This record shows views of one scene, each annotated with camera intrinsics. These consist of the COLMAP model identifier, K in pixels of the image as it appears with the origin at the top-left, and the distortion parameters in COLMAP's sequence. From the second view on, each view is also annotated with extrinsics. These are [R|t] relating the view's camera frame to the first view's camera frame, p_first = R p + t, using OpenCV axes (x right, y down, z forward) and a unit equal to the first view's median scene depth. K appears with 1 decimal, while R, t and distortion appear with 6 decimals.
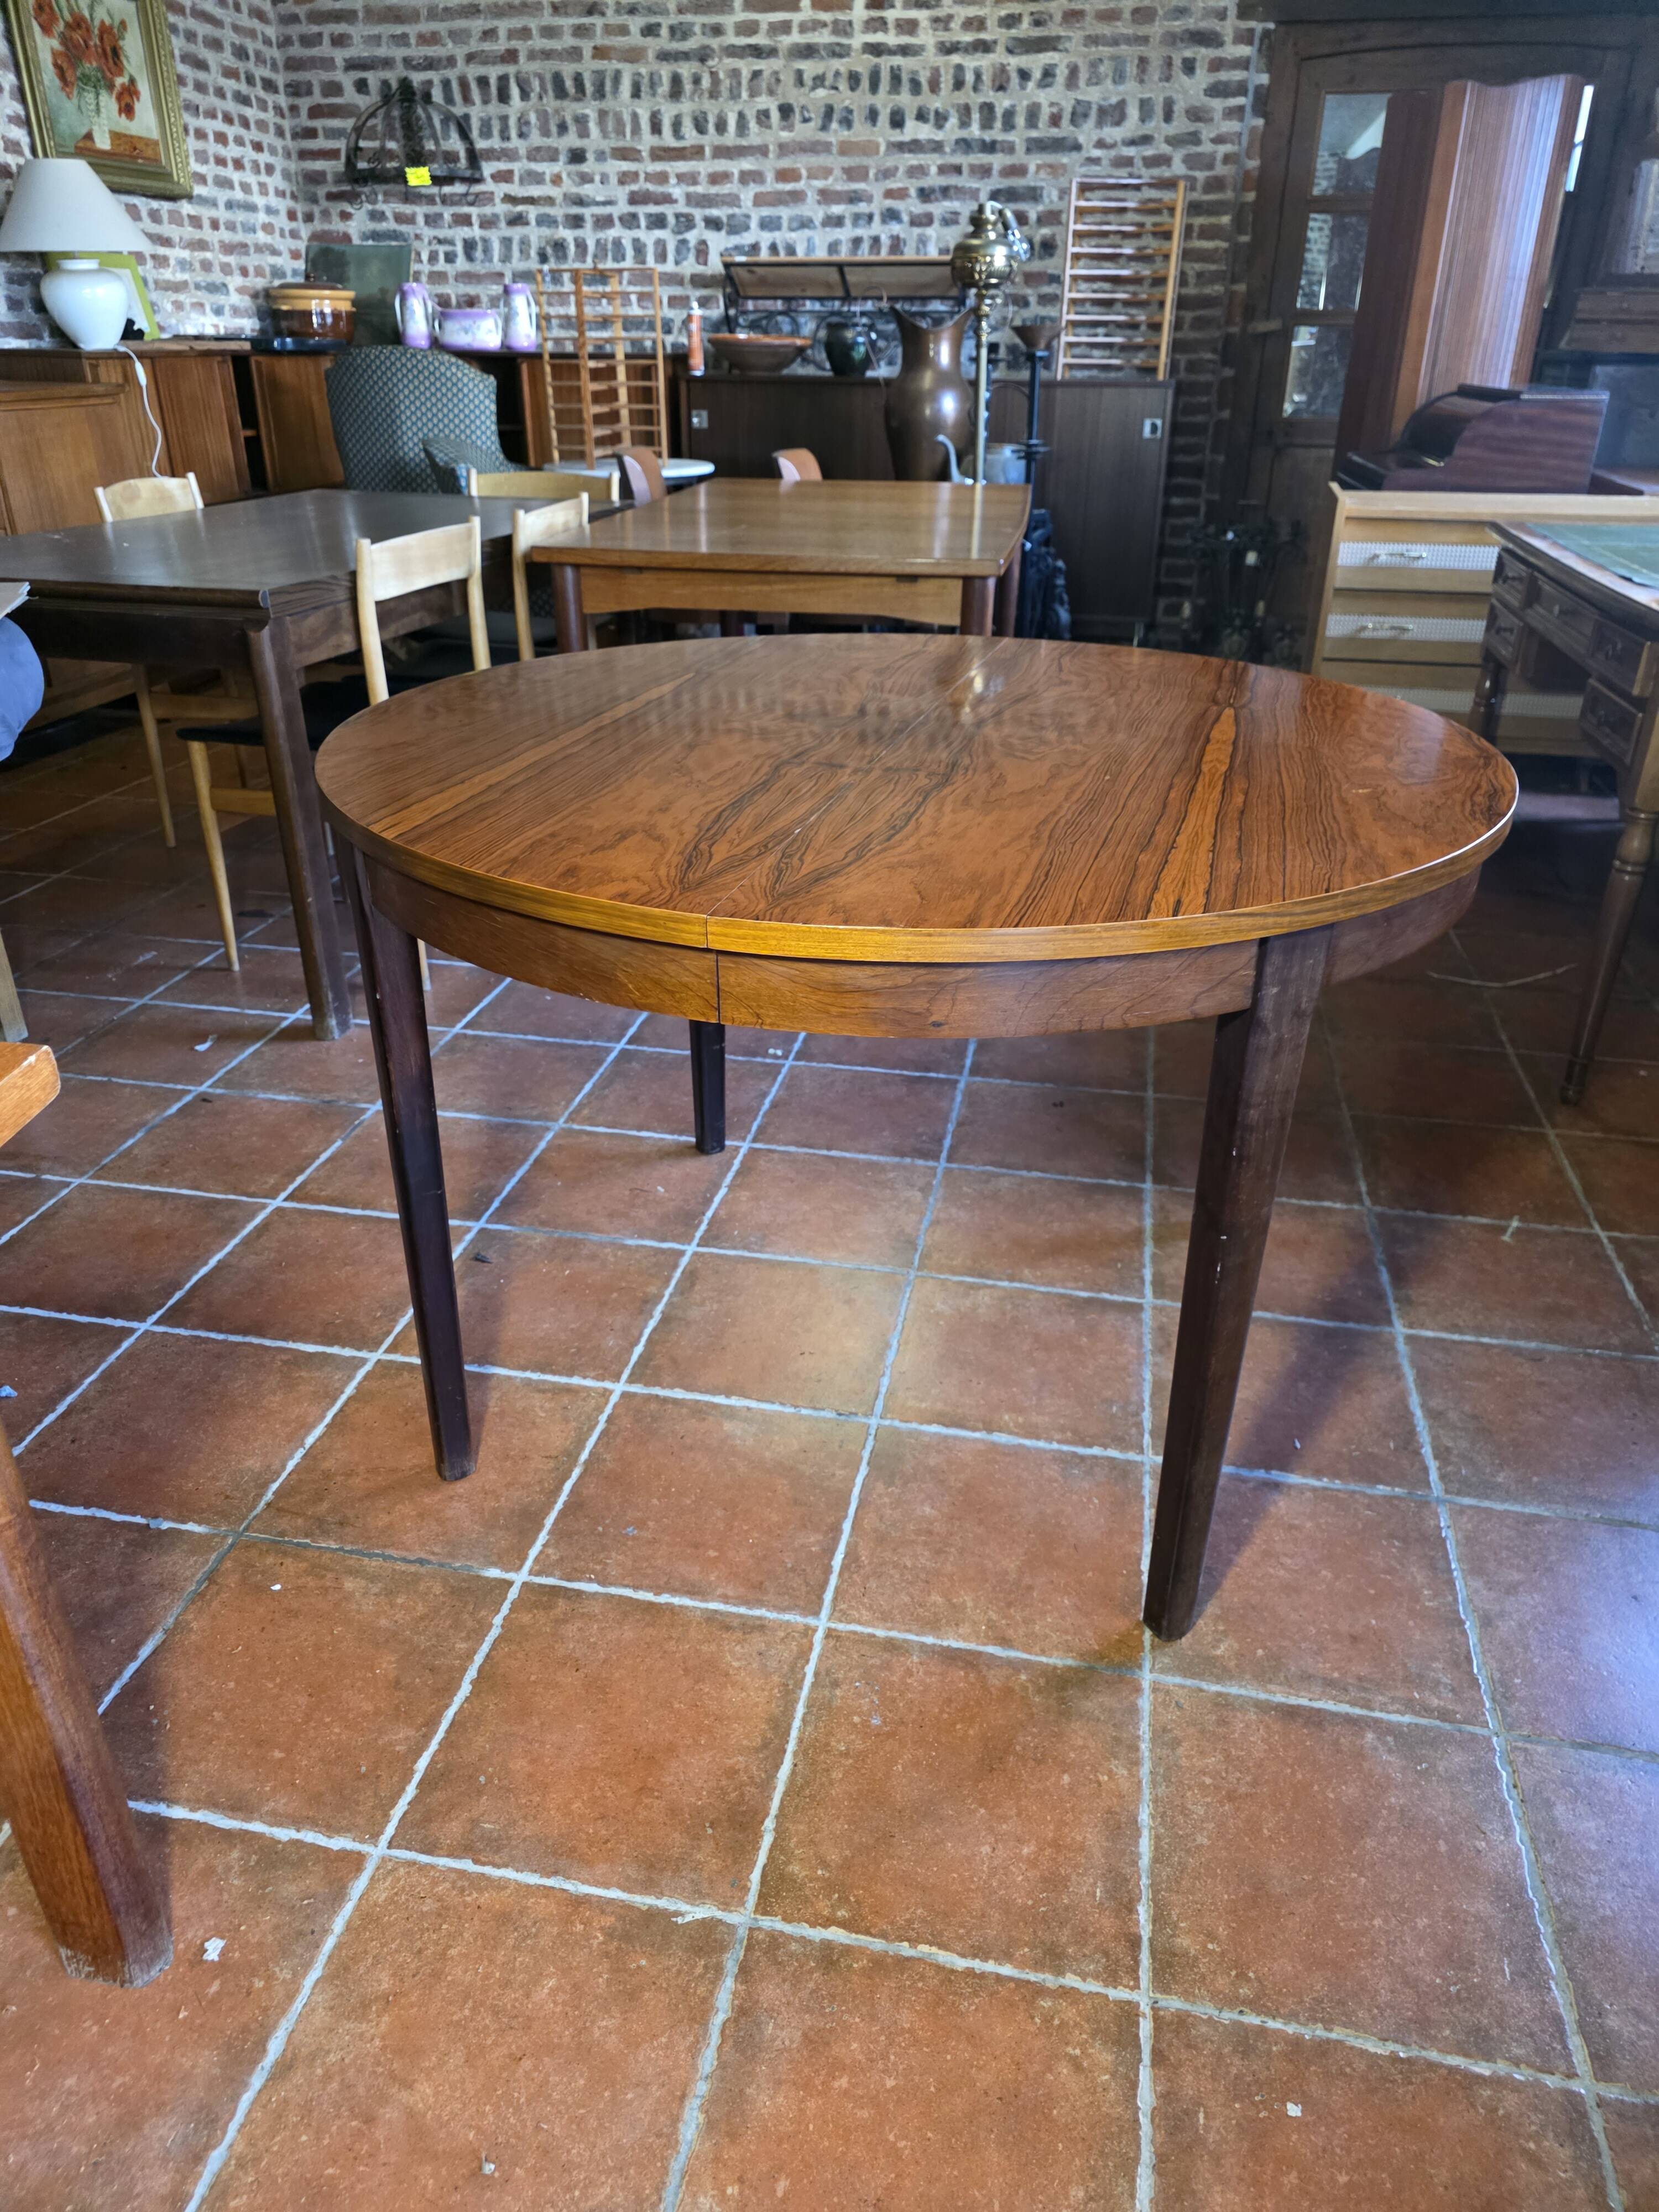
lens RADIAL K [[1505.8, 0, 829.5], [0, 1505.8, 1106.0], [0, 0, 1]] dist [0.040599, -0.030613]
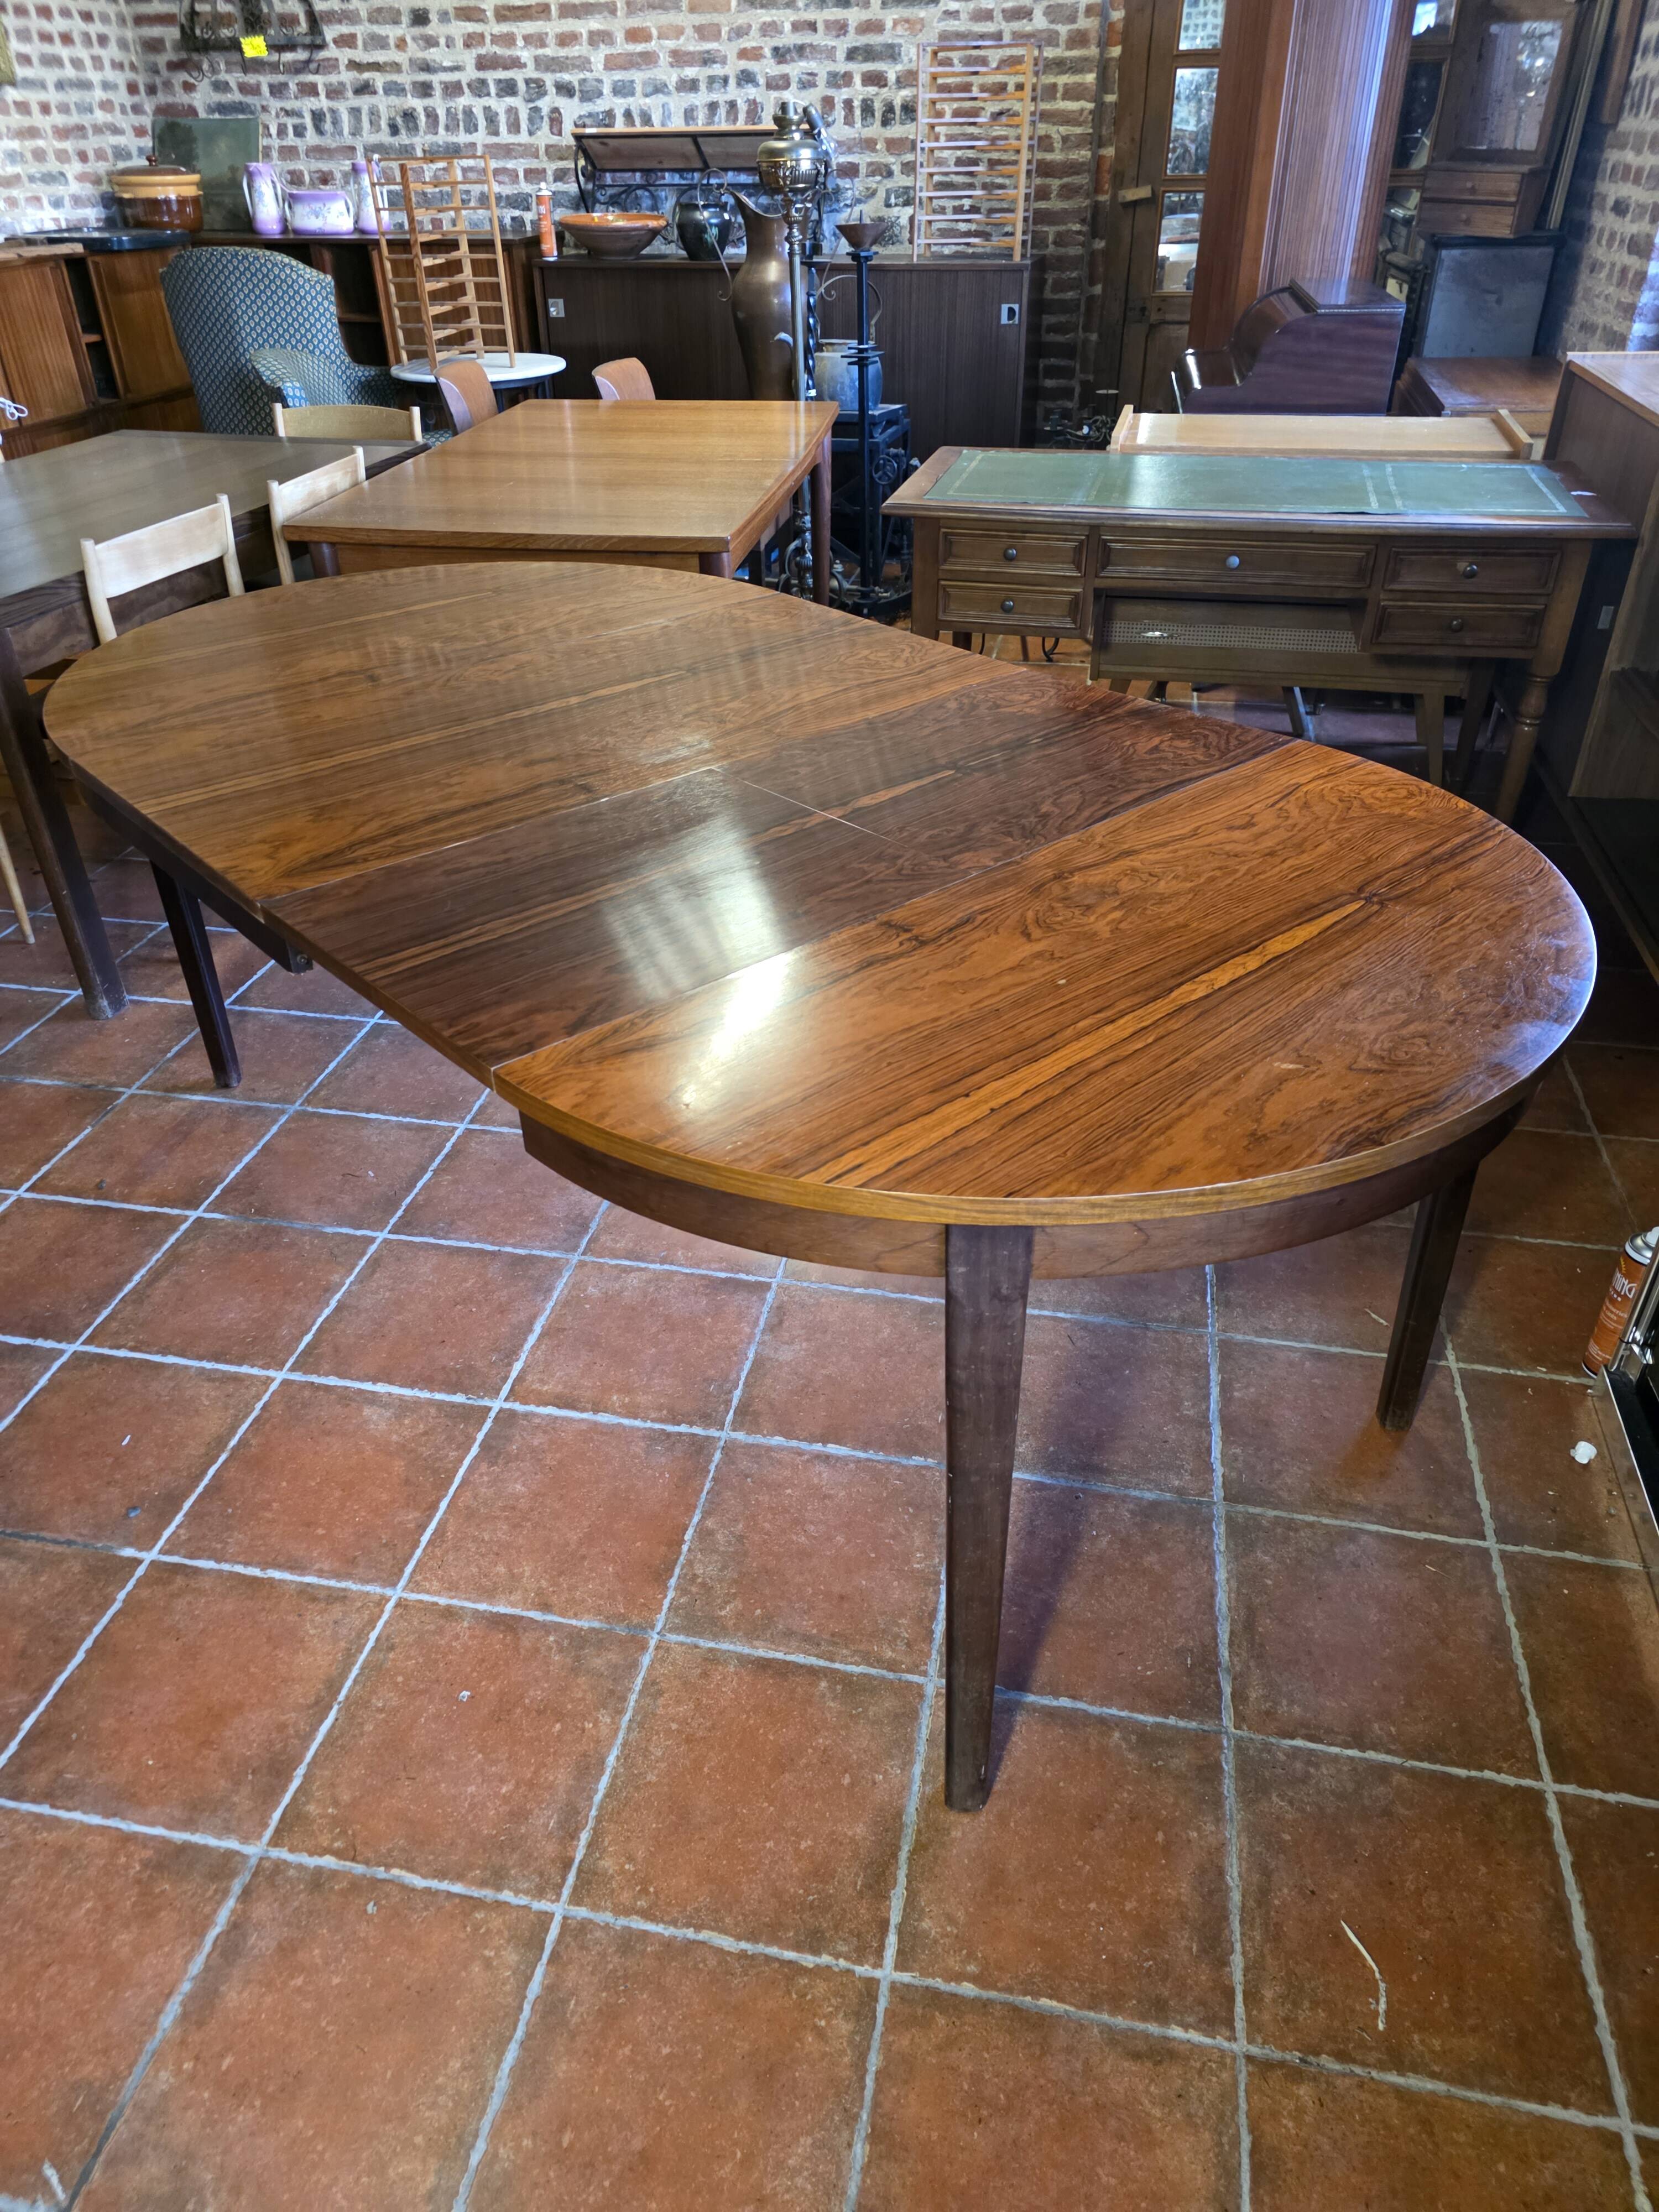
lens RADIAL K [[1493.9, 0, 821.4], [0, 1493.9, 1135.0], [0, 0, 1]] dist [0.050421, -0.032739]
pose [[0.999756, -0.015307, -0.015925, 0.097824], [0.017142, 0.992341, 0.122336, -0.042416], [0.013931, -0.122580, 0.992361, -0.033609]]
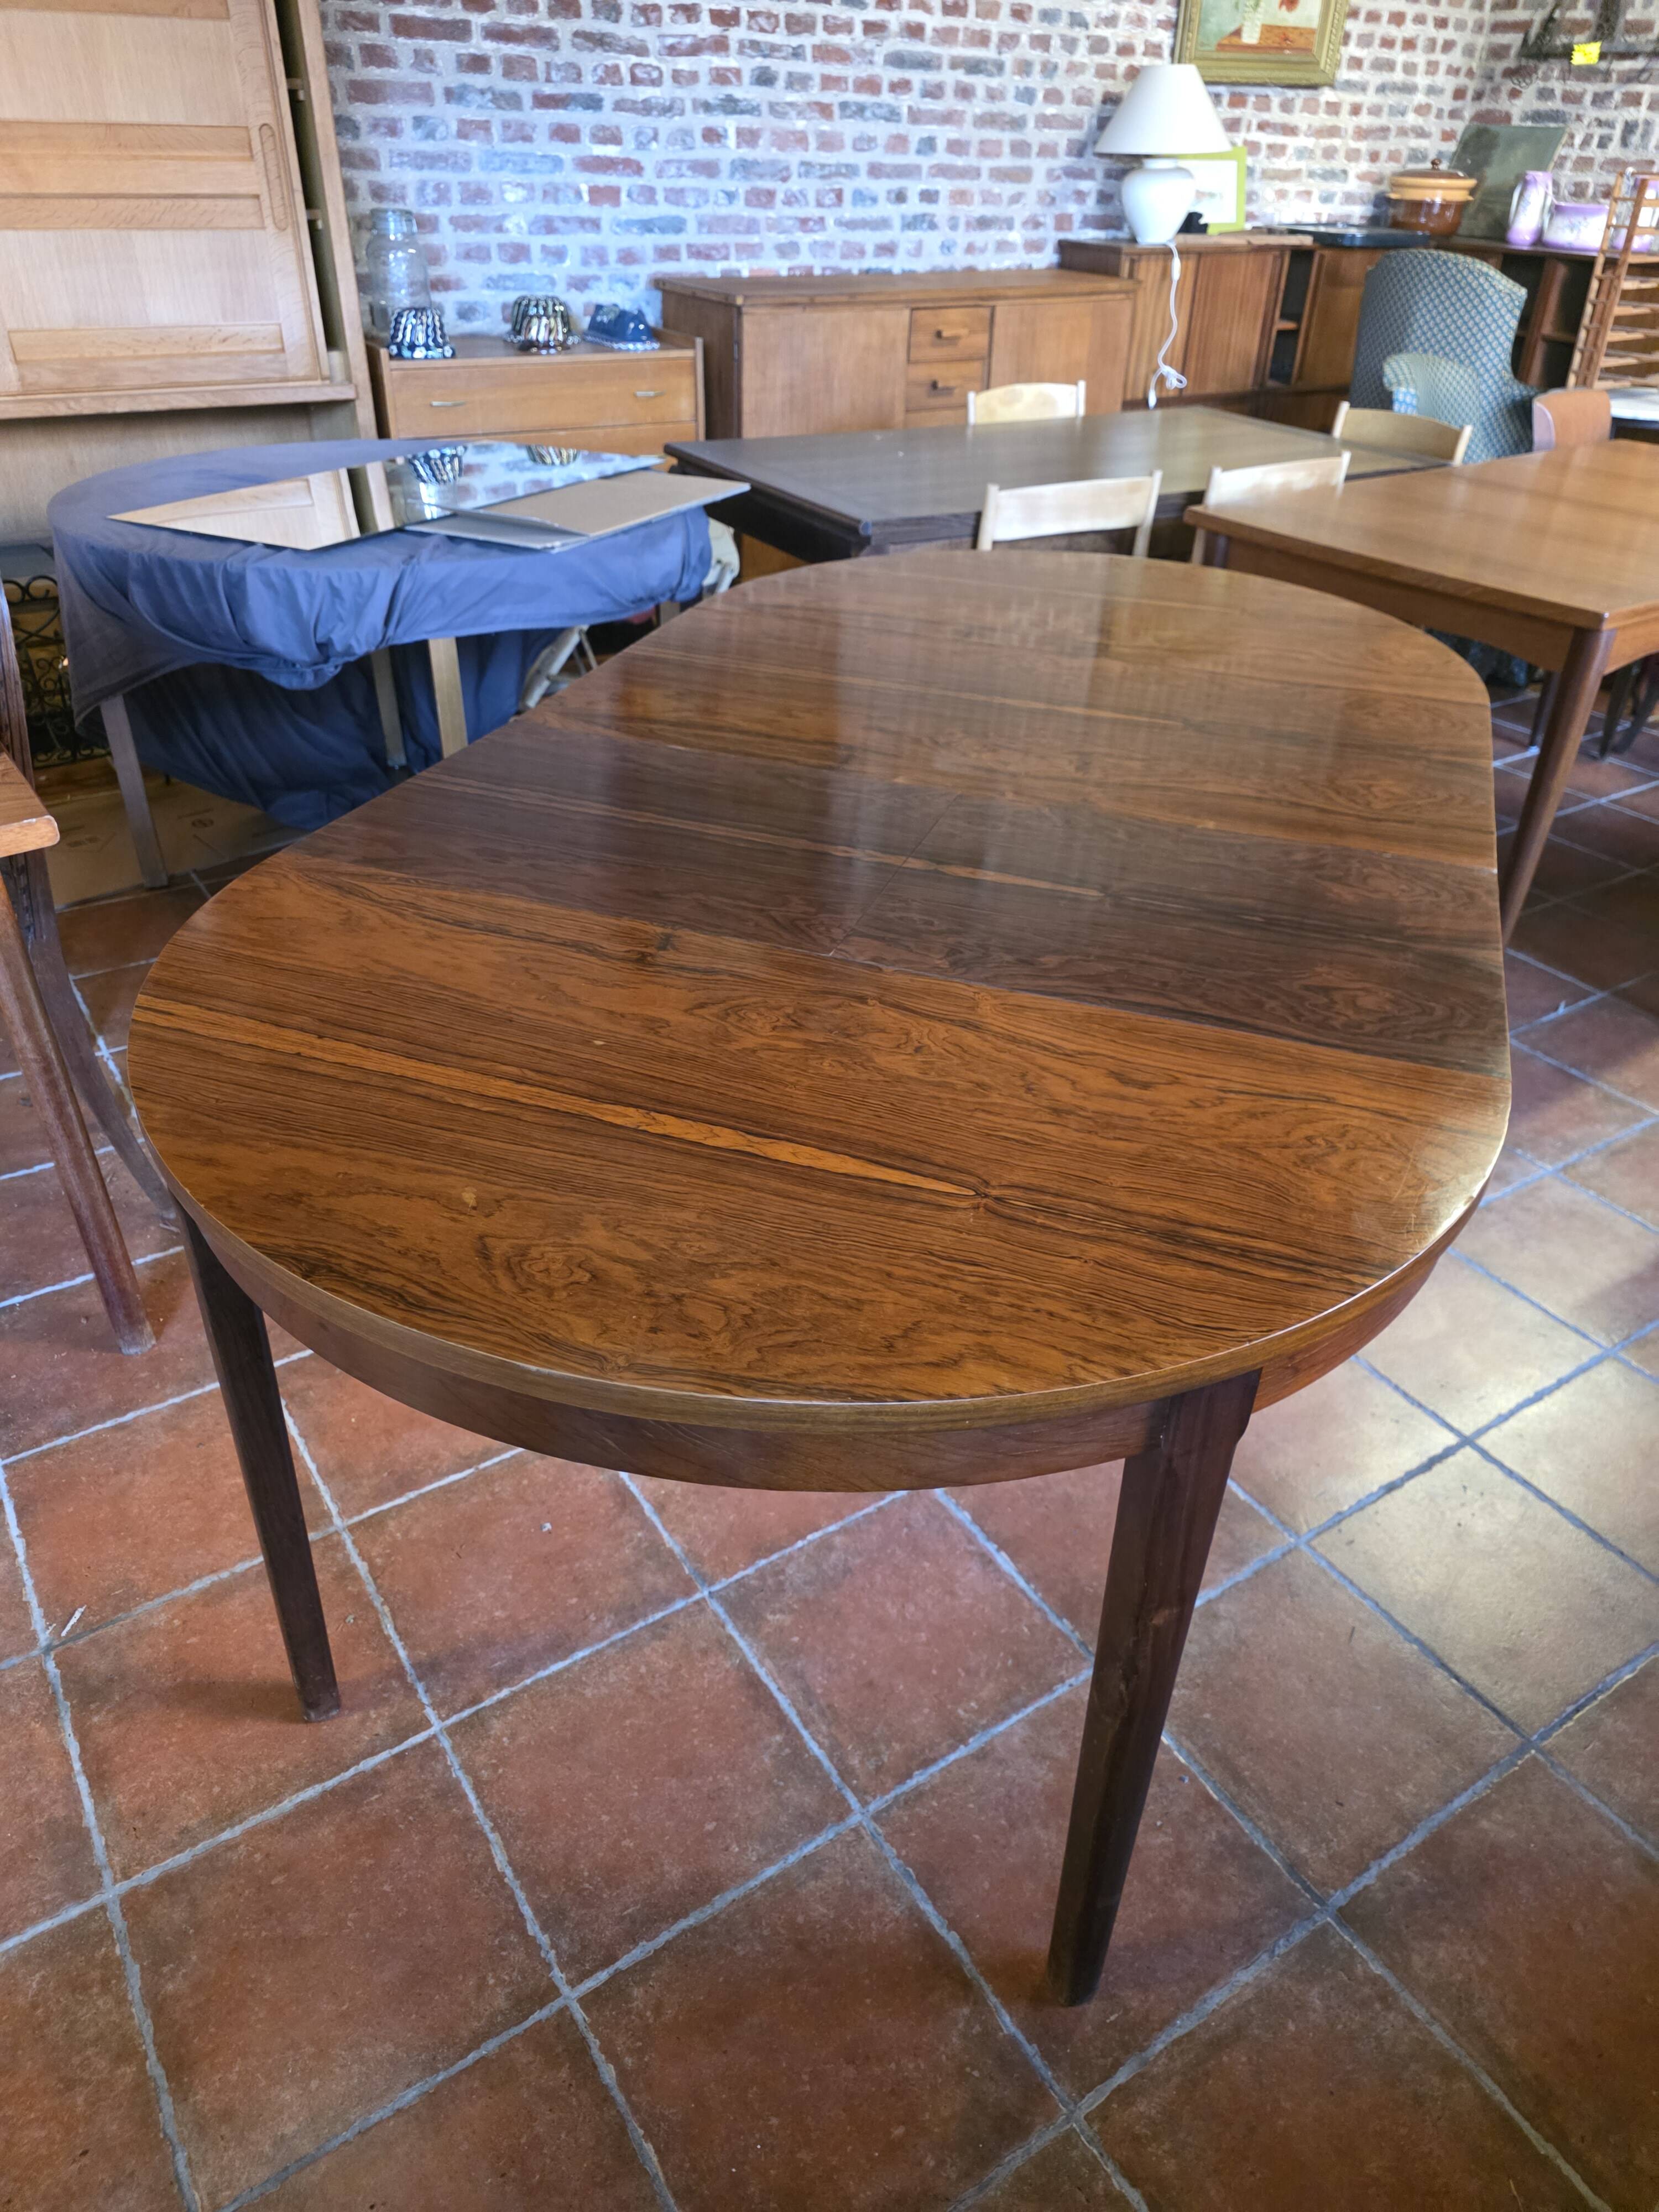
lens RADIAL K [[1499.9, 0, 839.4], [0, 1499.9, 1115.3], [0, 0, 1]] dist [0.030075, -0.021051]
pose [[0.702610, 0.402351, -0.586901, 0.222459], [-0.341602, 0.914255, 0.217819, -0.070771], [0.624217, 0.047445, 0.779809, 0.032377]]
